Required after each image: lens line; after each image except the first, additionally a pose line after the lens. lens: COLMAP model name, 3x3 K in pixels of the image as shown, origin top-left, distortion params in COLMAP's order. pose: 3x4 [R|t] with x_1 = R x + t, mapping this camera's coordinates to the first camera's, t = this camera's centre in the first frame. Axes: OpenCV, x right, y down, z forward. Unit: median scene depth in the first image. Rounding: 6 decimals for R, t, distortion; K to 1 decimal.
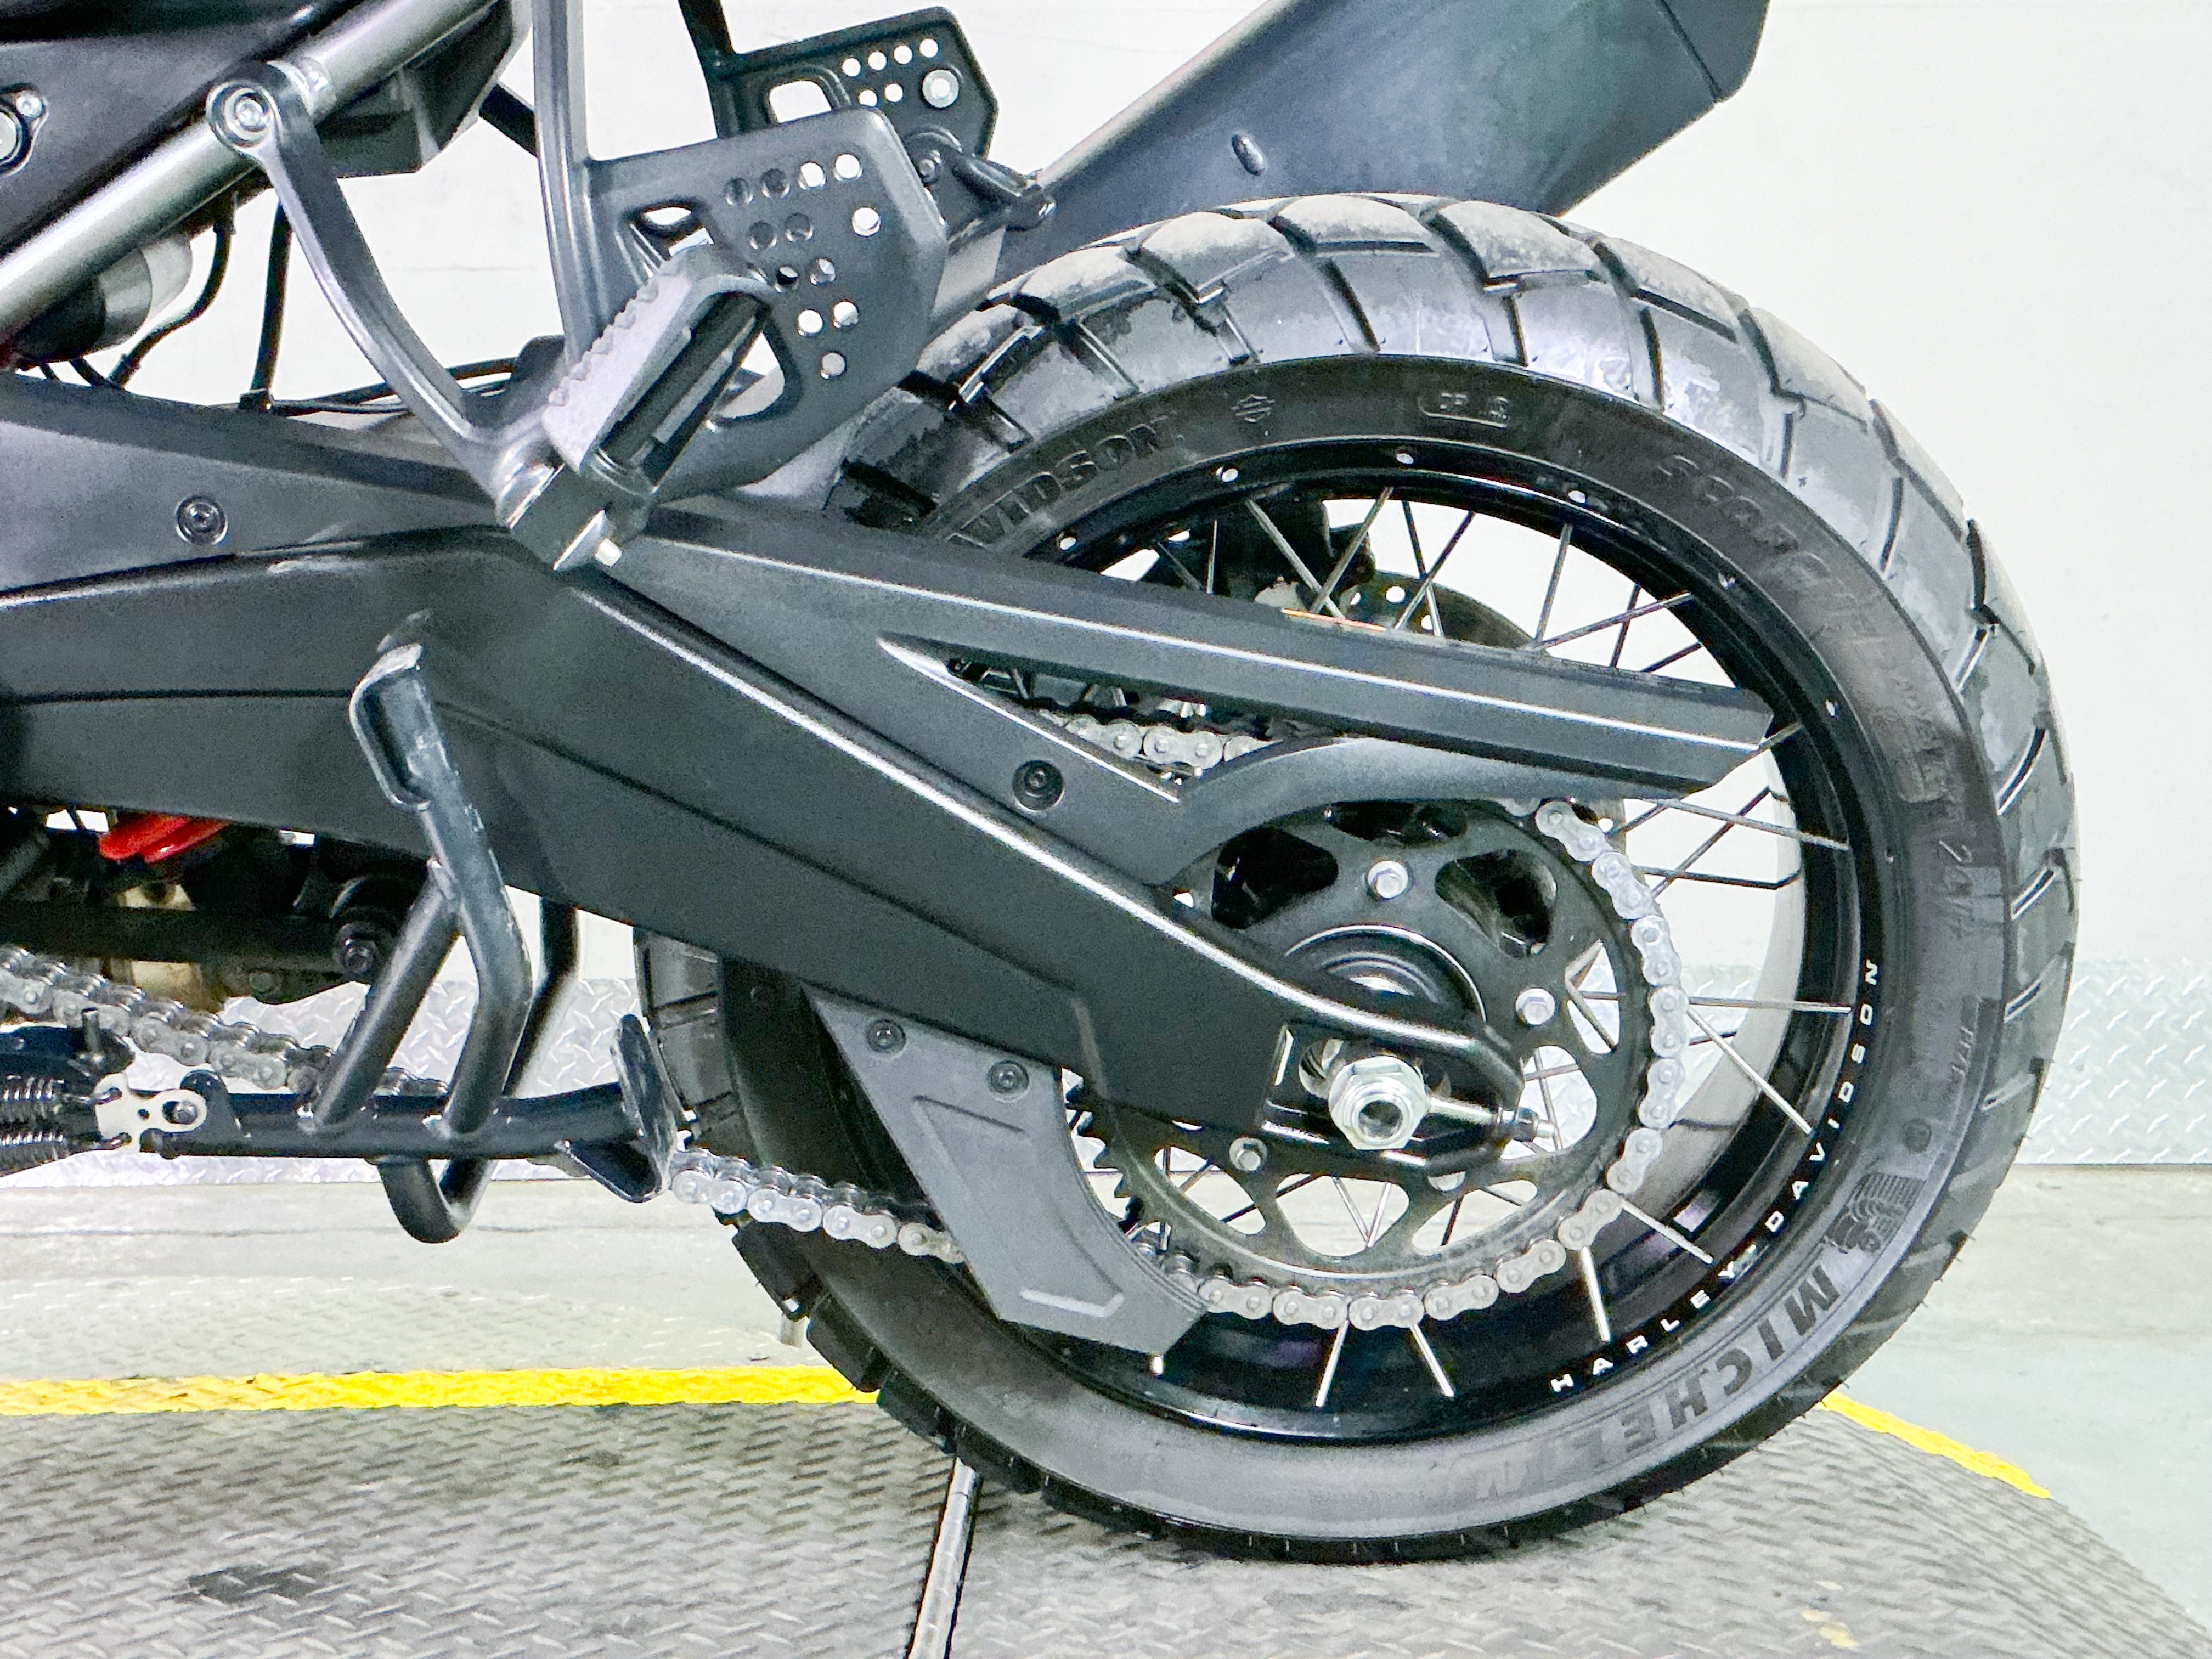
lens RADIAL K [[2918.9, 0, 1106.0], [0, 2918.9, 829.5], [0, 0, 1]] dist [0.131446, -0.021333]
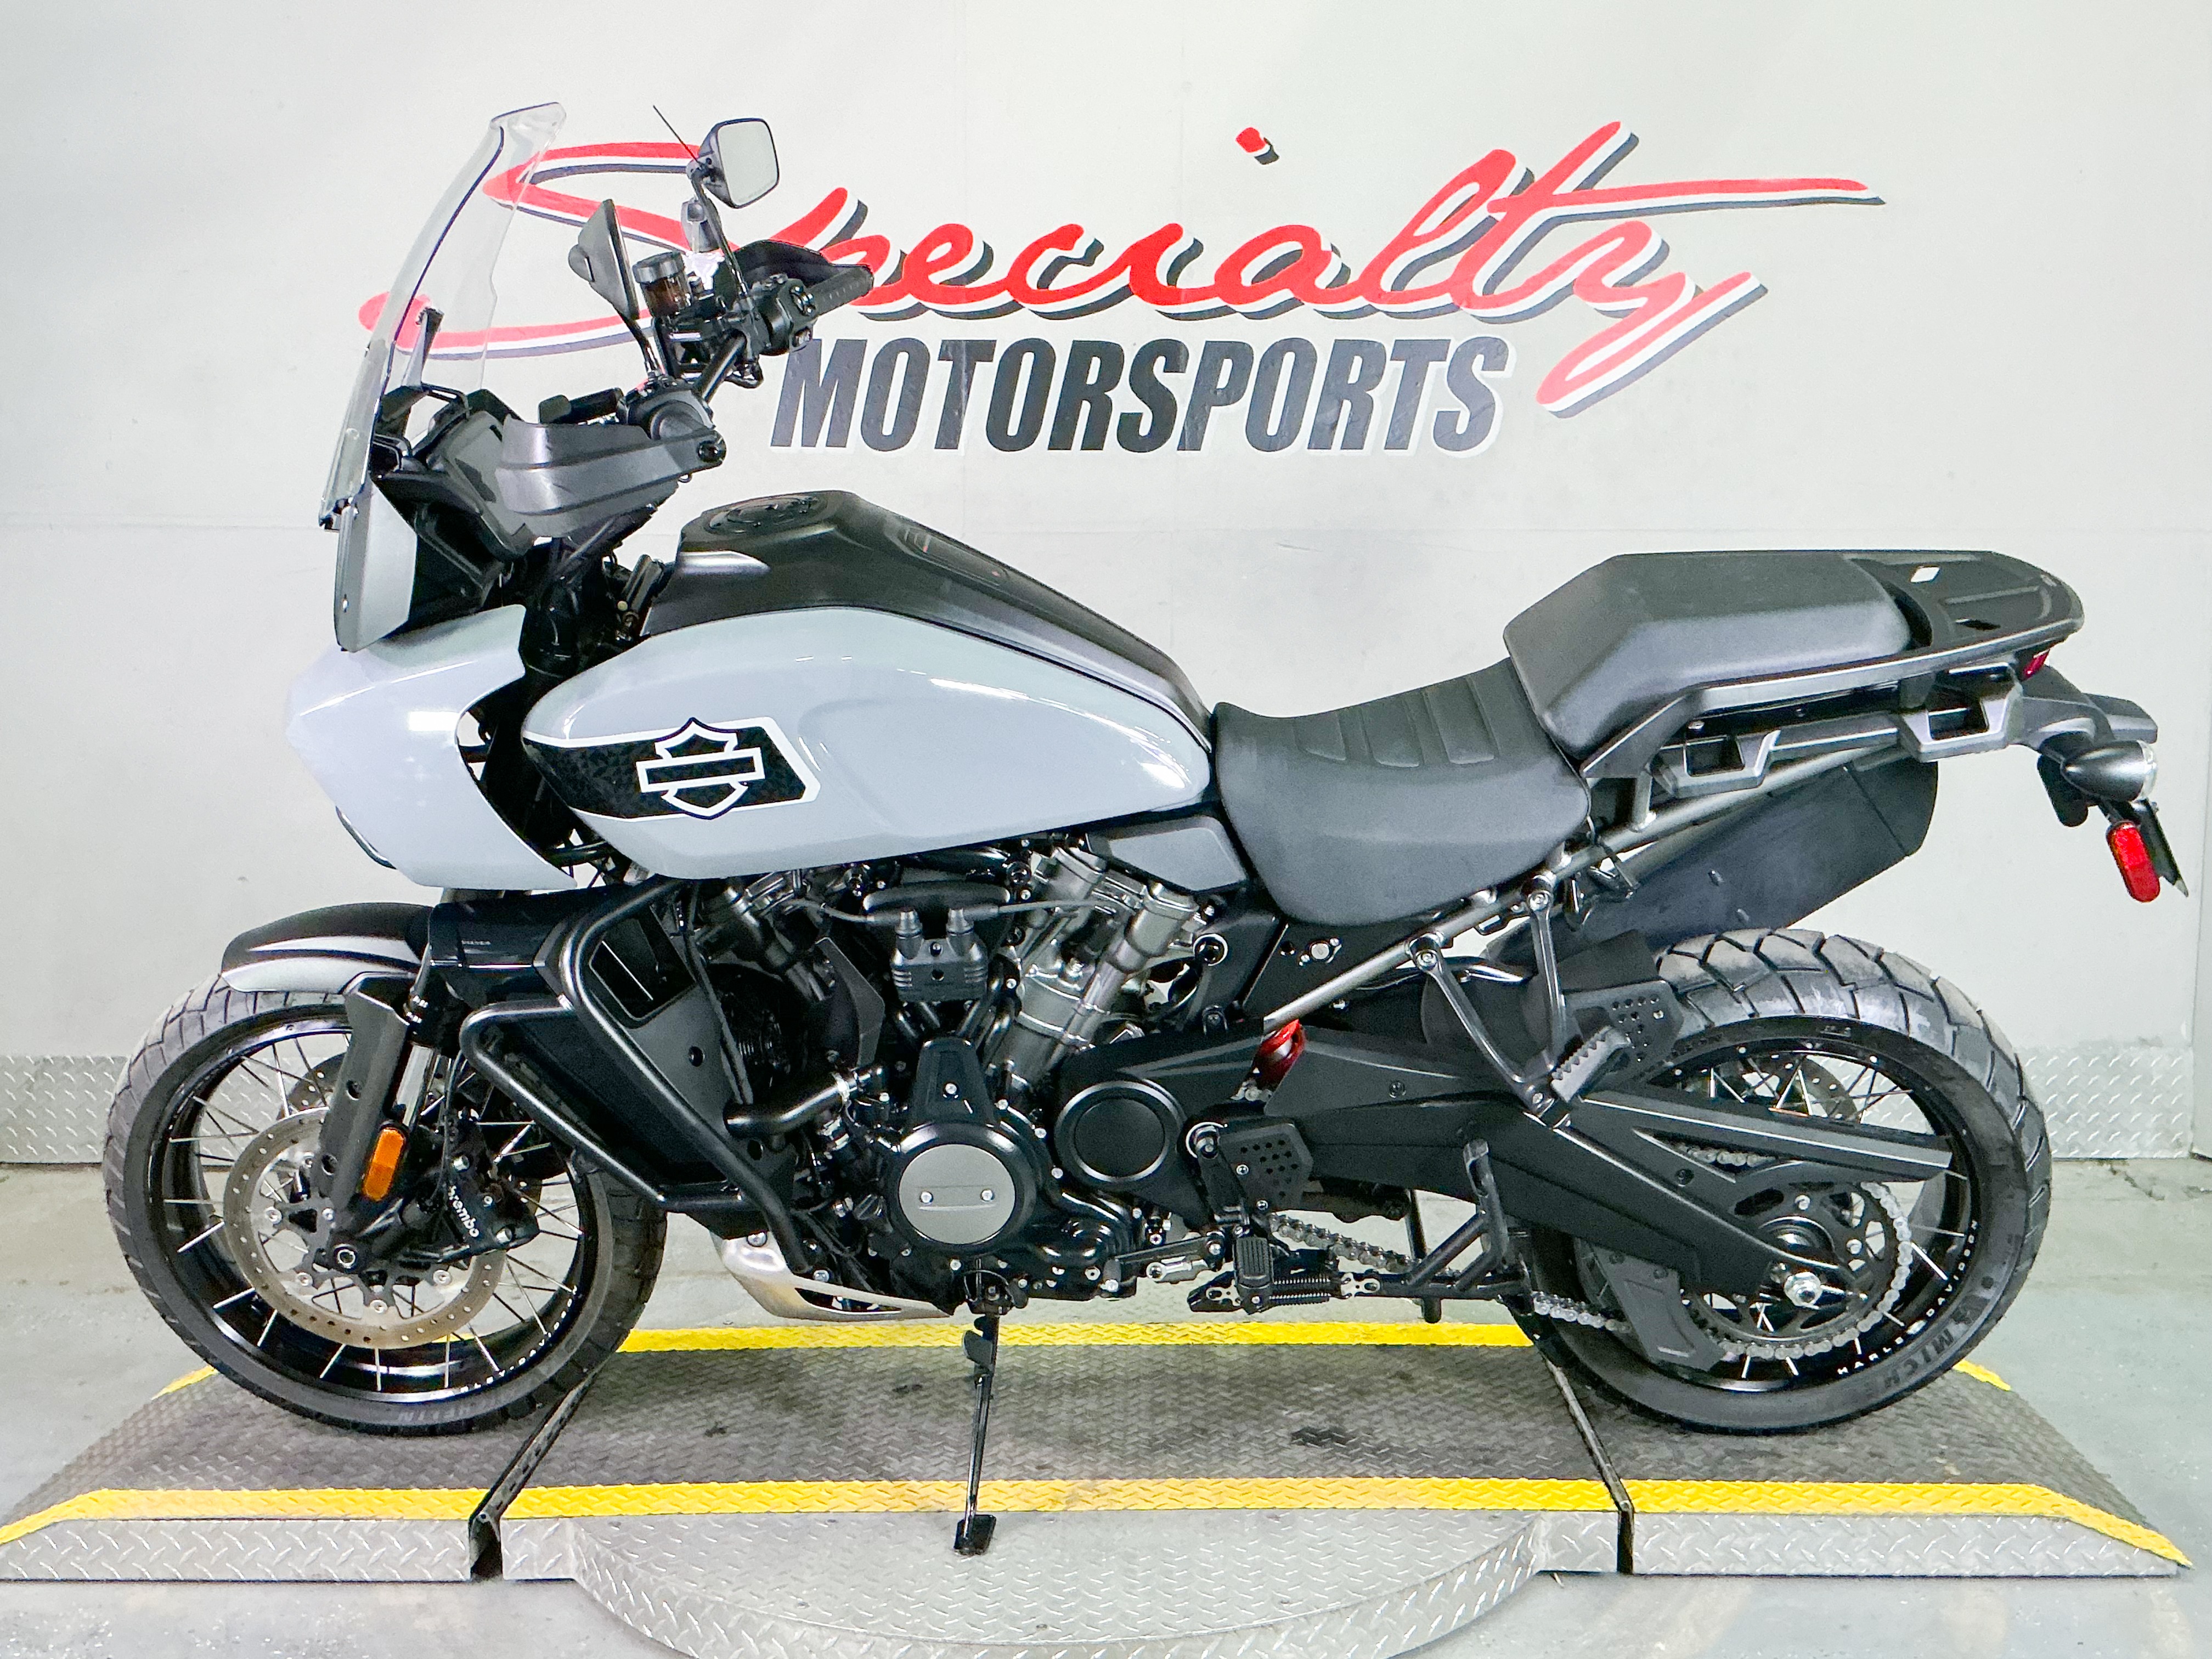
lens RADIAL K [[2288.8, 0, 1106.0], [0, 2288.8, 829.5], [0, 0, 1]] dist [0.168408, -0.378263]
pose [[0.999955, 0.001041, -0.009419, -0.497445], [-0.000461, 0.998121, 0.061268, -0.431981], [0.009466, -0.061261, 0.998077, -1.062904]]
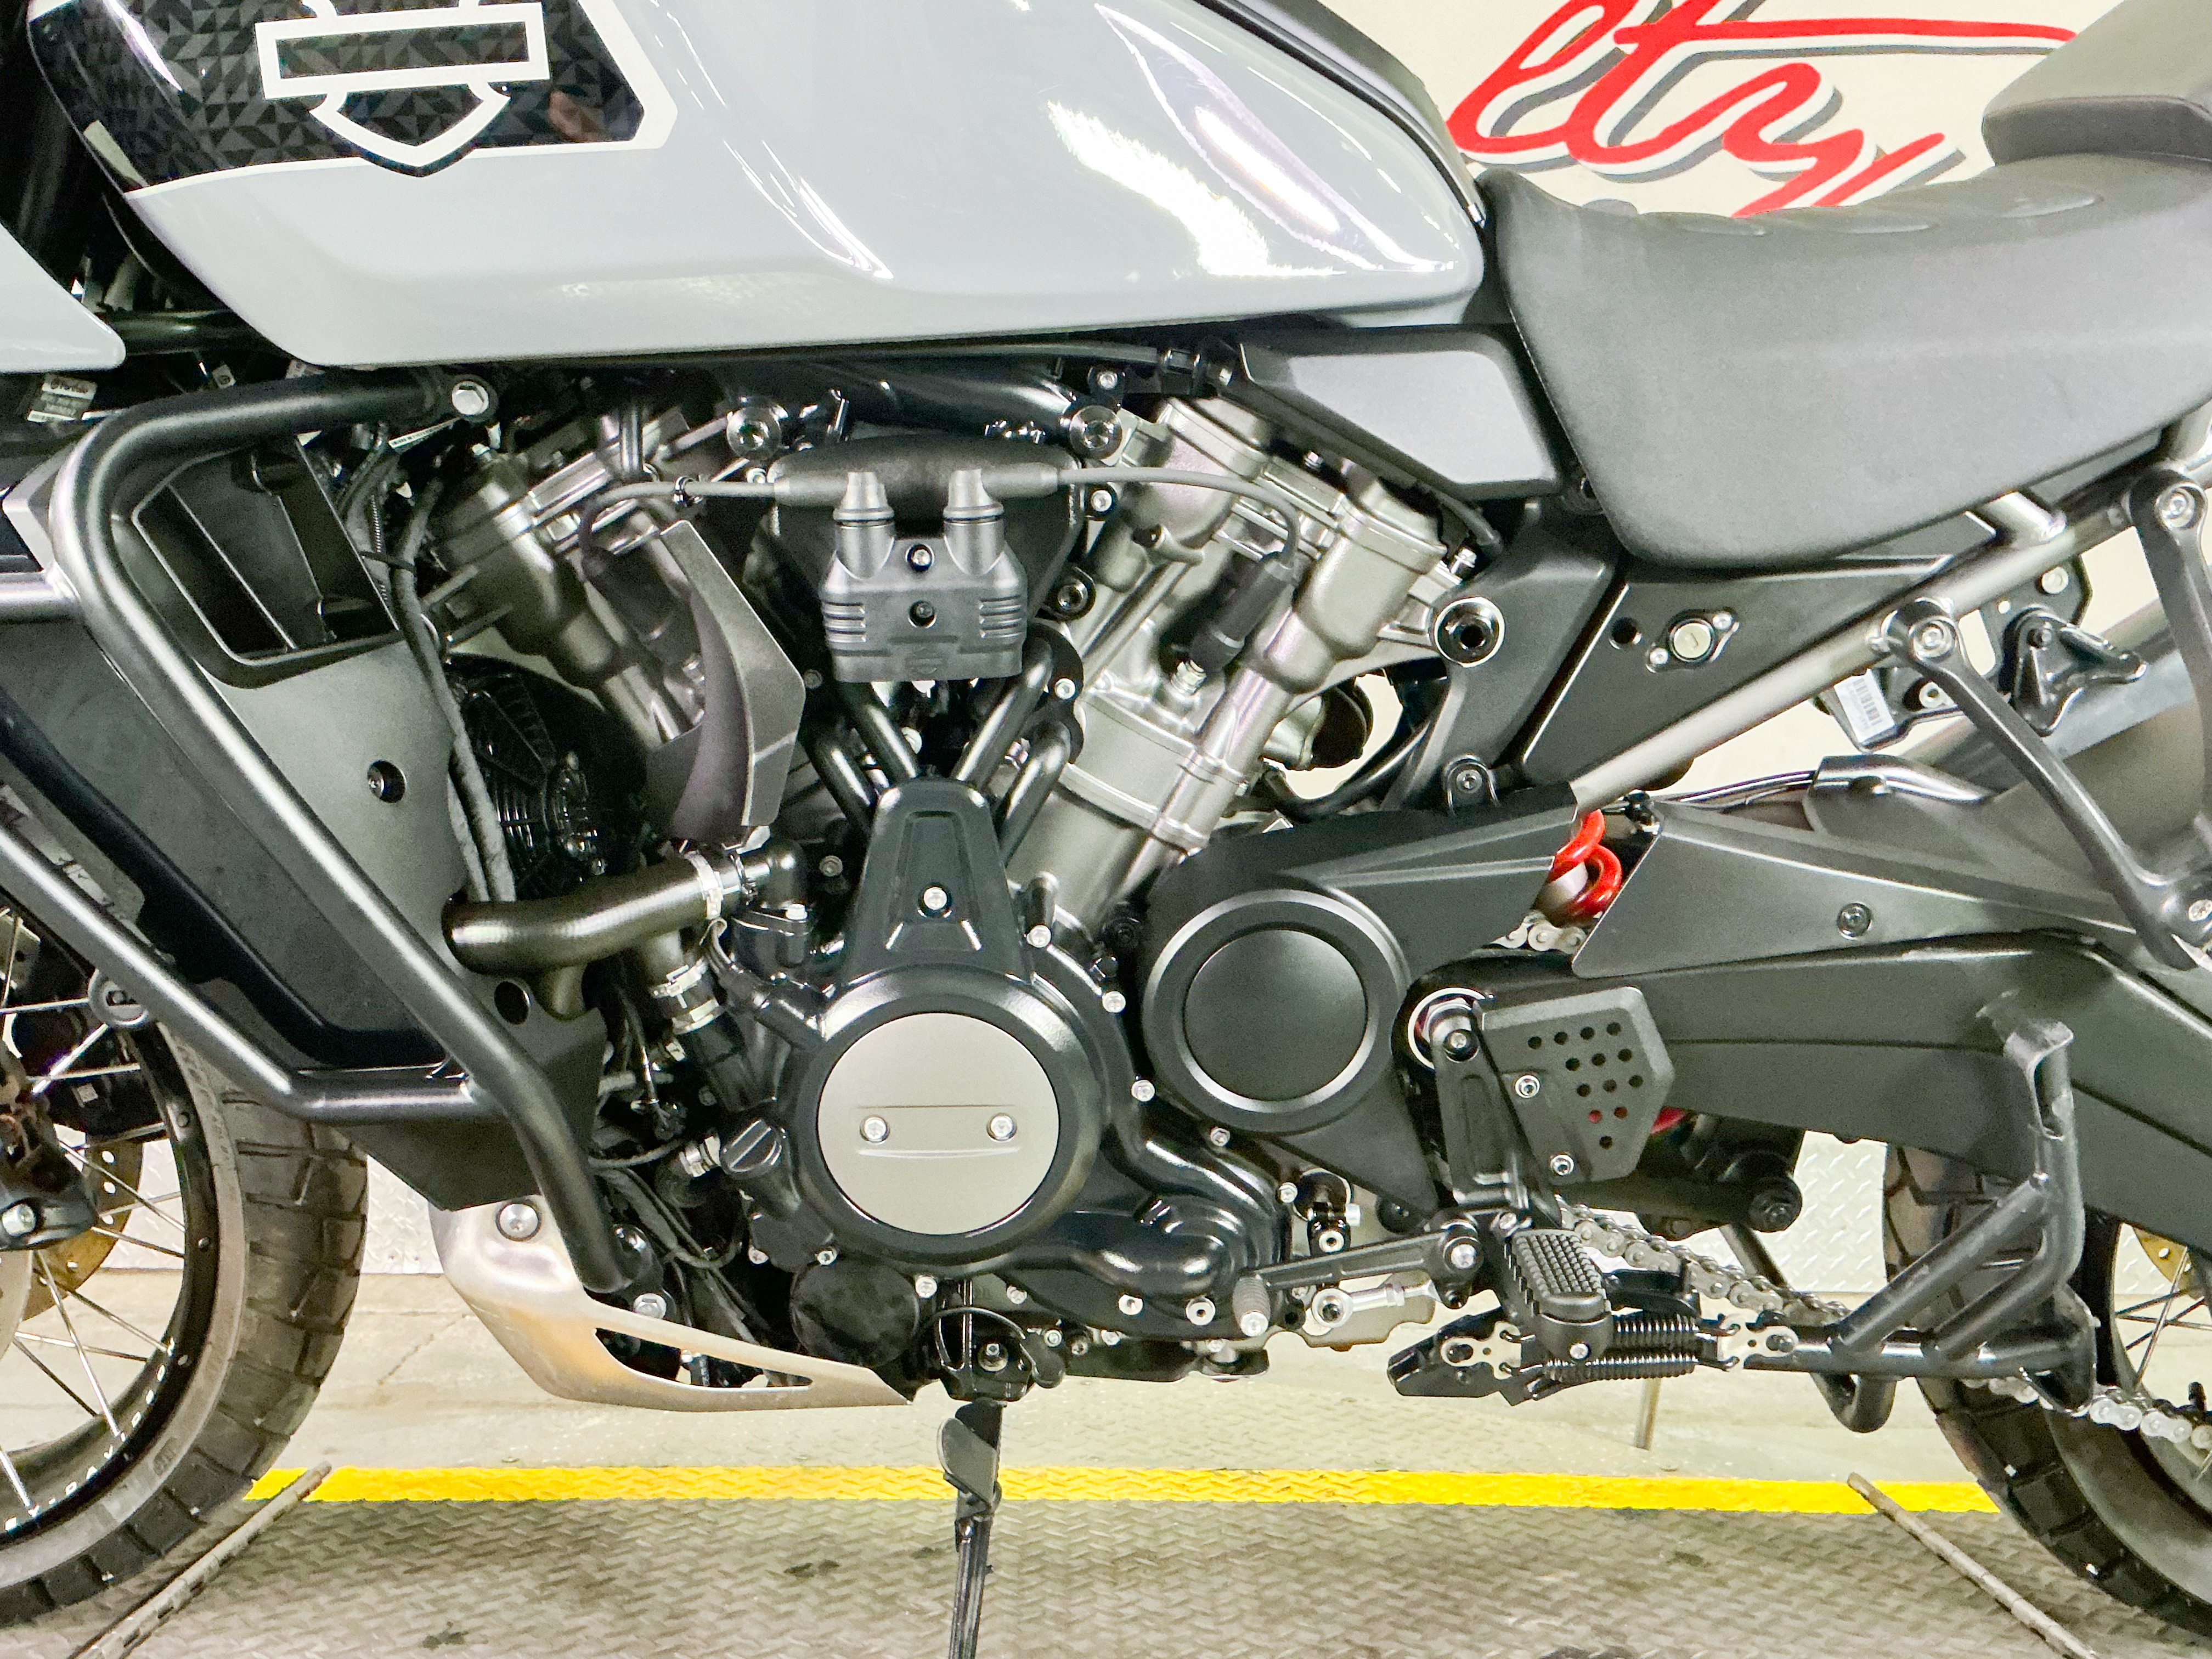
lens RADIAL K [[2107.5, 0, 1106.0], [0, 2107.5, 829.5], [0, 0, 1]] dist [0.147573, -0.315185]
pose [[0.998951, 0.029036, 0.035414, -0.609695], [-0.026703, 0.997550, -0.064660, -0.063256], [-0.037205, 0.063647, 0.997279, 0.008808]]
